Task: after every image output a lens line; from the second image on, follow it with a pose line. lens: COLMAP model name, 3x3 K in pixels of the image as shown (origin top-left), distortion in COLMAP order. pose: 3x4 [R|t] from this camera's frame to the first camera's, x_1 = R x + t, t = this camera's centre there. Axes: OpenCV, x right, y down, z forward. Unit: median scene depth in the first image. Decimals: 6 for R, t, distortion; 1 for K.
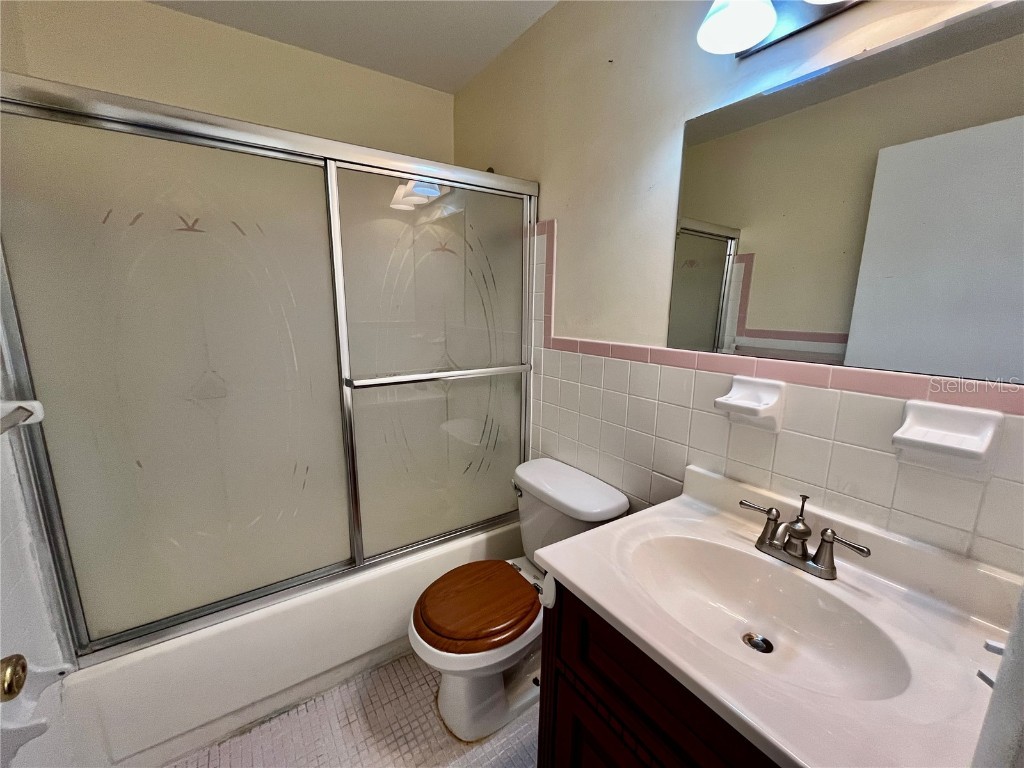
lens RADIAL K [[415.1, 0, 510.5], [0, 415.1, 383.2], [0, 0, 1]] dist [-0.002124, 0.000205]
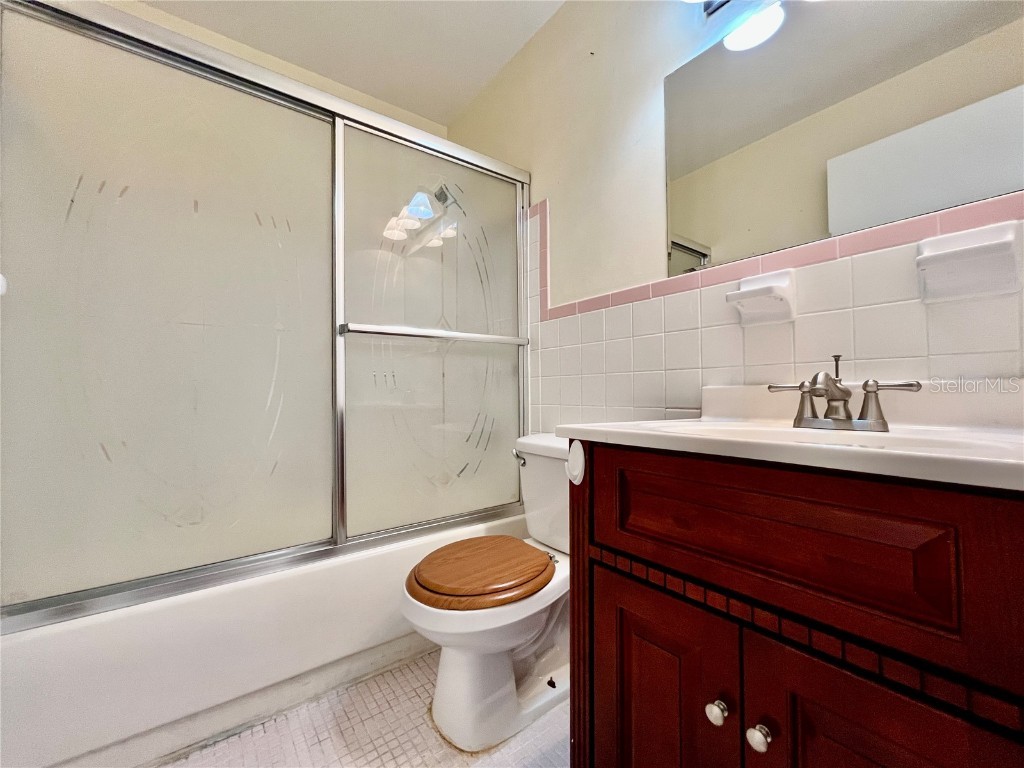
lens RADIAL K [[415.1, 0, 510.5], [0, 415.1, 383.2], [0, 0, 1]] dist [-0.002124, 0.000205]
pose [[0.998637, -0.017787, 0.049064, -0.051825], [0.027604, 0.977881, -0.207332, 0.316770], [-0.044291, 0.208404, 0.977039, 0.074521]]
